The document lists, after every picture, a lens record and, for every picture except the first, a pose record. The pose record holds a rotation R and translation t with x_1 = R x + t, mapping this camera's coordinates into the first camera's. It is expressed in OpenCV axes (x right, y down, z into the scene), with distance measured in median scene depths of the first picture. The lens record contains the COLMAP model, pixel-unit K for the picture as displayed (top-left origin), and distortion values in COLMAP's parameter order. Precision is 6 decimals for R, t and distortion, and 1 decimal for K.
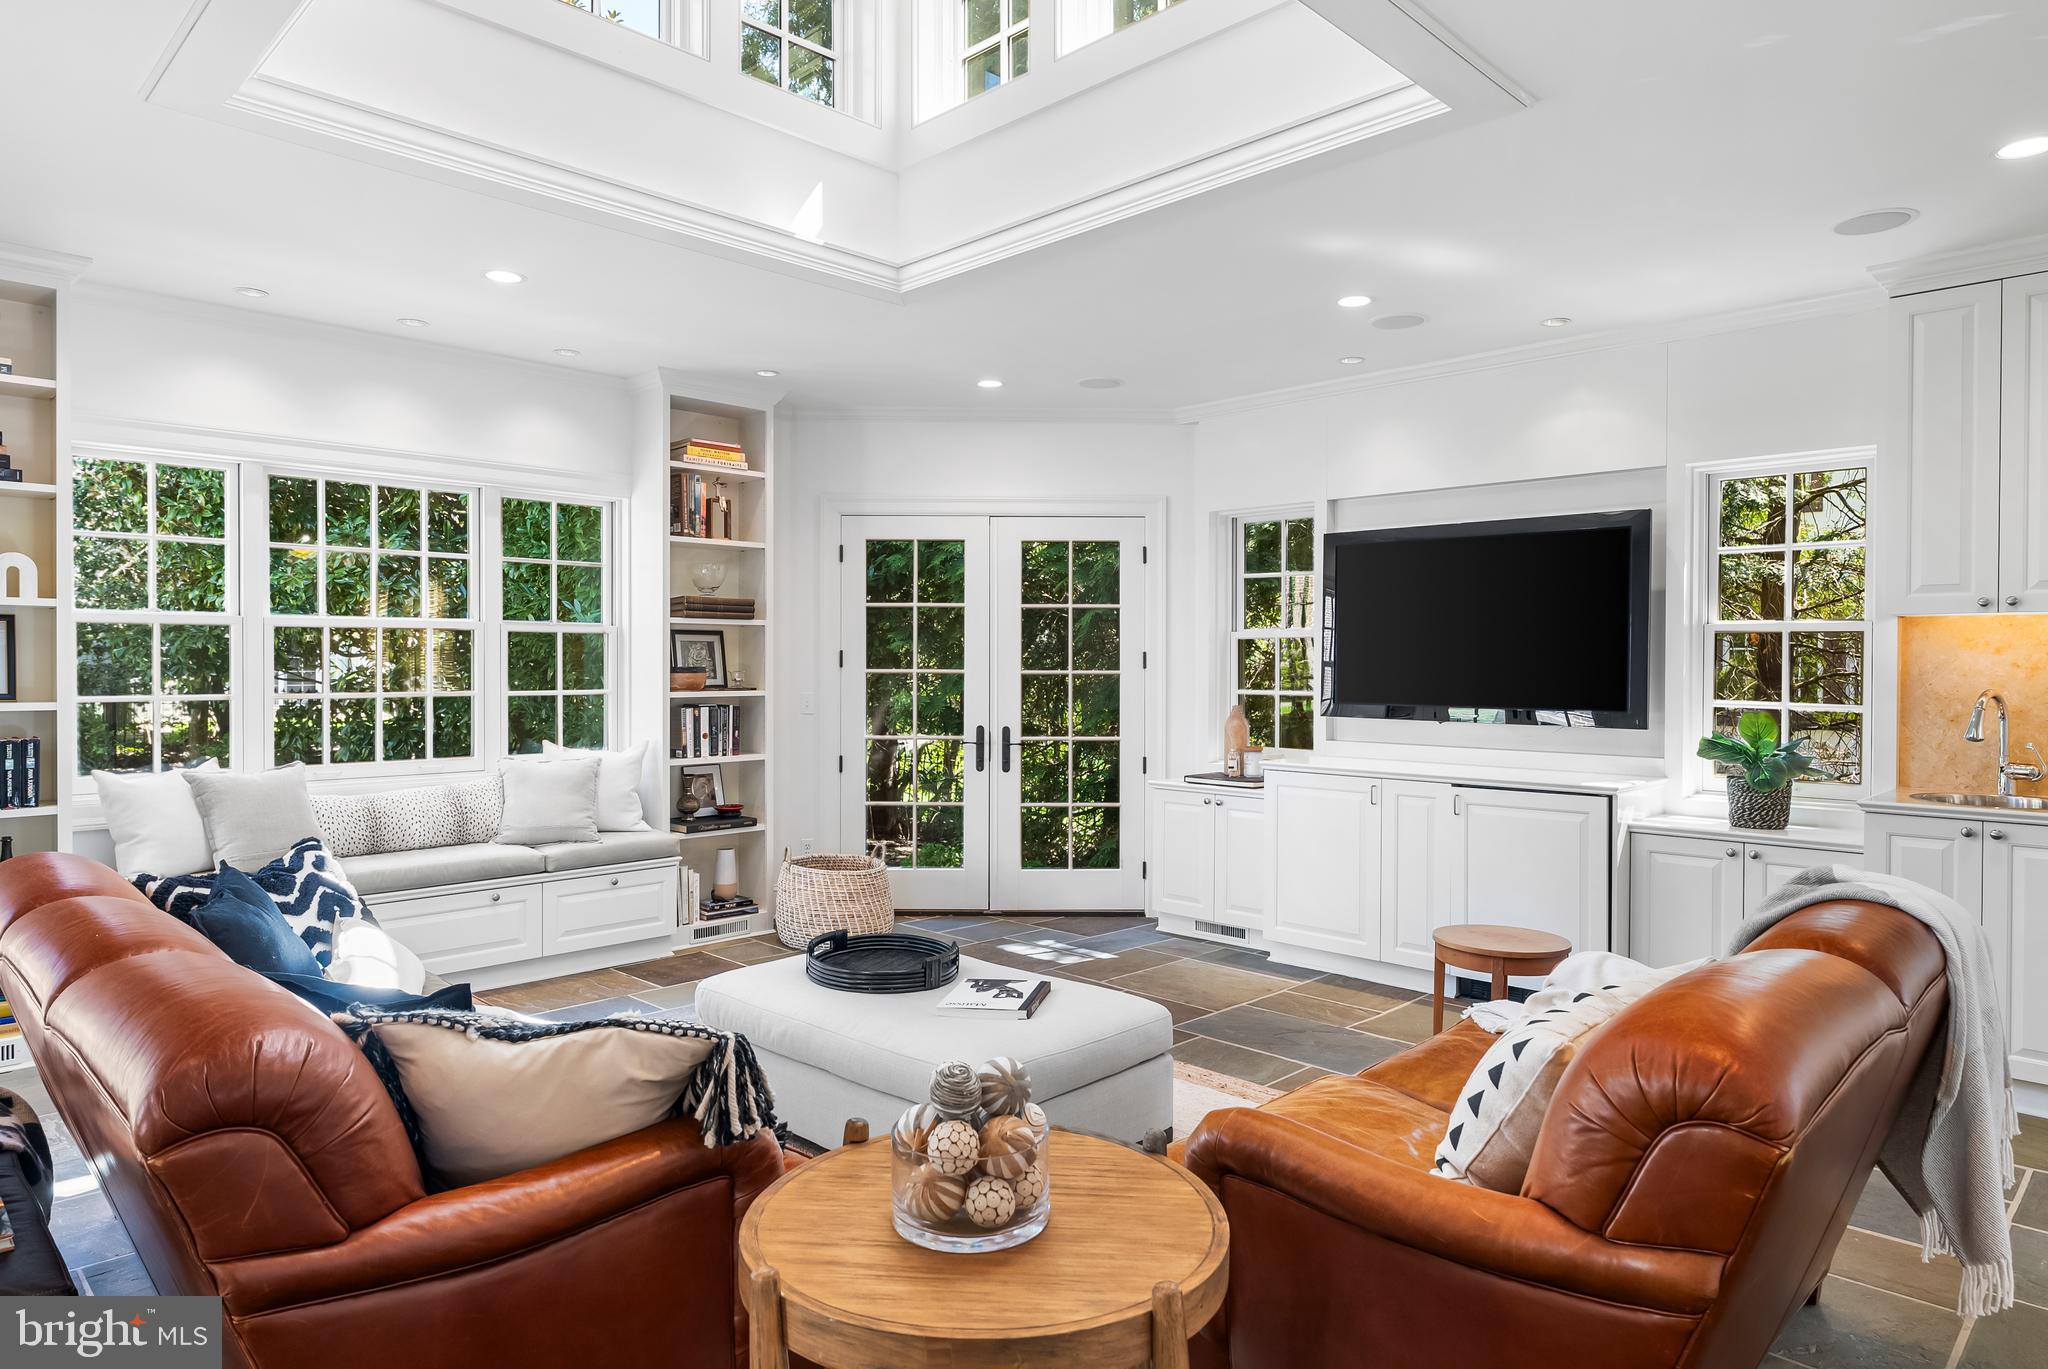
lens RADIAL K [[1237.9, 0, 1016.9], [0, 1237.9, 677.2], [0, 0, 1]] dist [-0.007139, -0.000450]
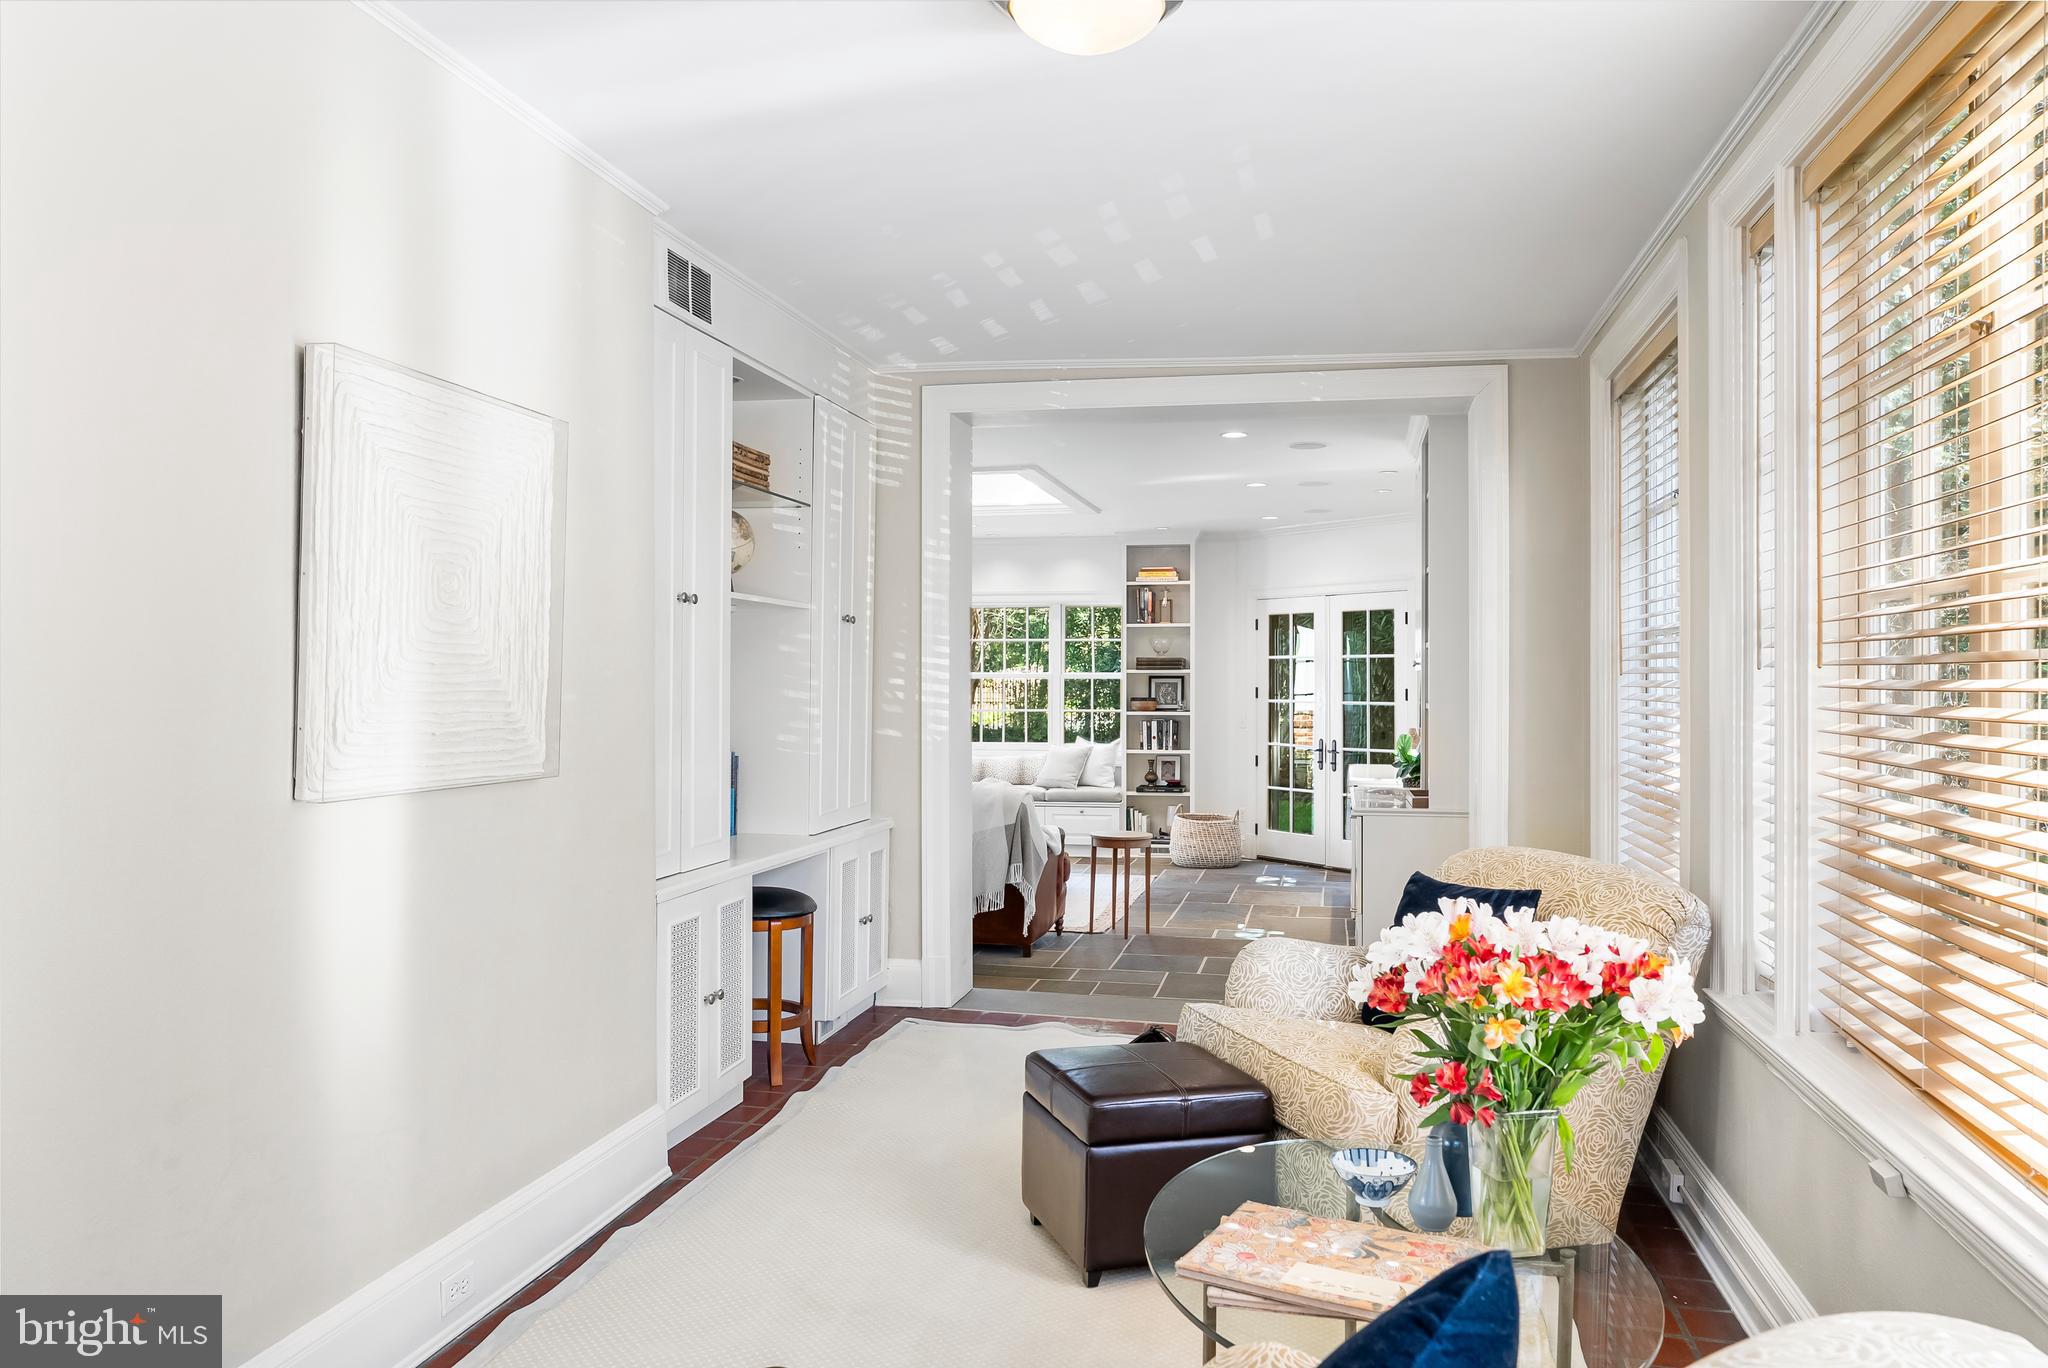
lens RADIAL K [[1522.8, 0, 1023.5], [0, 1522.8, 679.0], [0, 0, 1]] dist [0.001254, 0.000011]
pose [[0.541071, -0.000967, -0.840977, 1.352691], [-0.009287, 0.999931, -0.007125, -0.016412], [0.840926, 0.011666, 0.541025, -0.285648]]
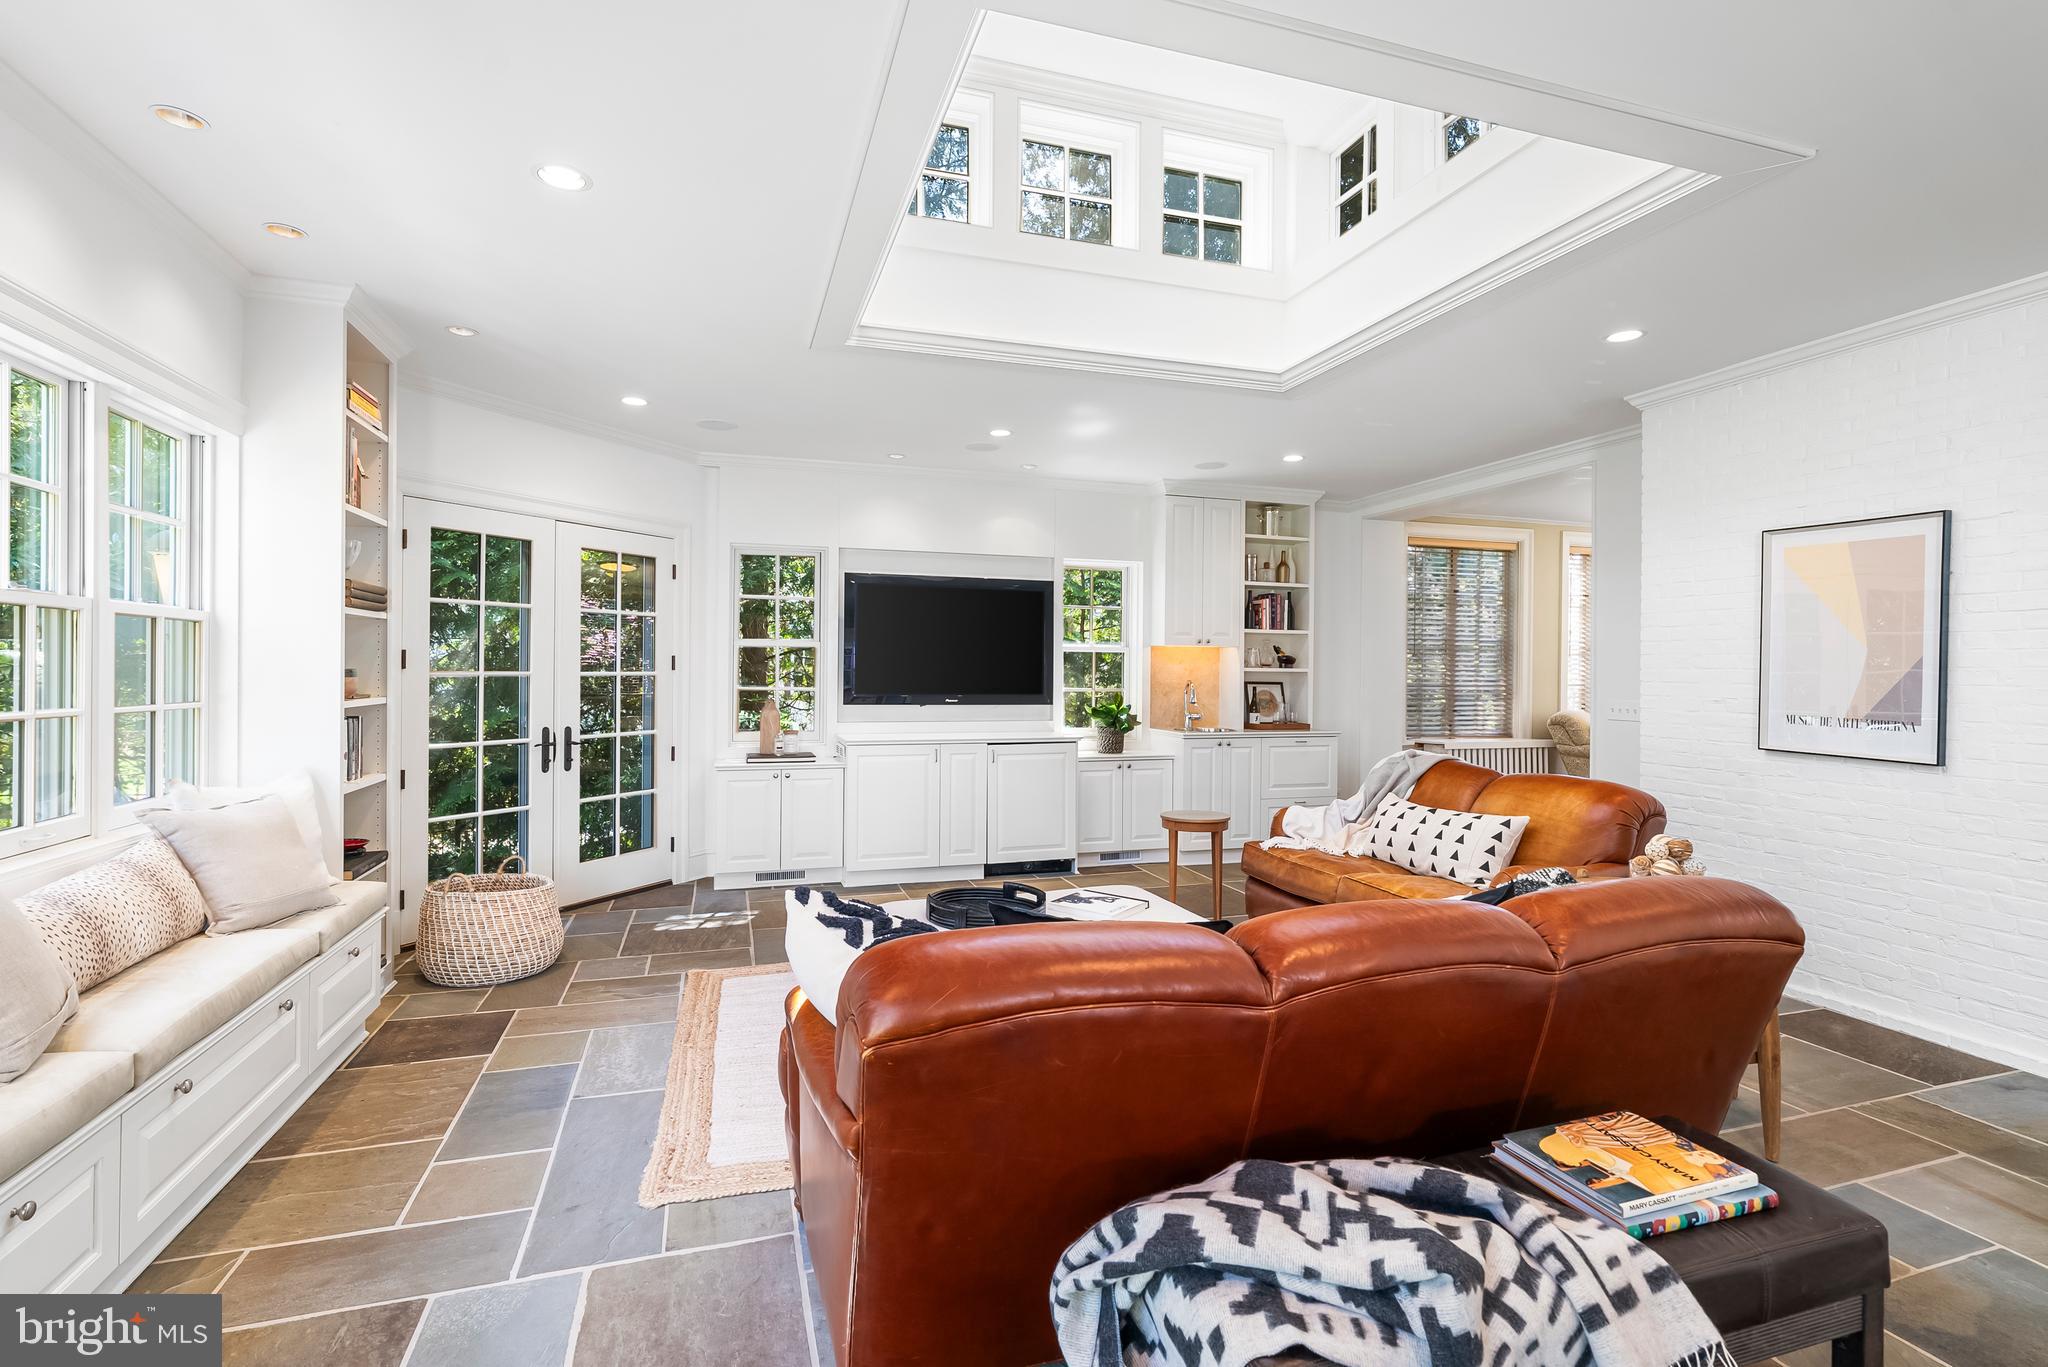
lens RADIAL K [[939.3, 0, 1016.0], [0, 939.3, 670.3], [0, 0, 1]] dist [-0.005363, 0.001375]
pose [[0.461746, -0.002112, 0.887010, -0.550469], [0.002426, 0.999996, 0.001118, -0.007226], [-0.887009, 0.001636, 0.461749, 0.324802]]
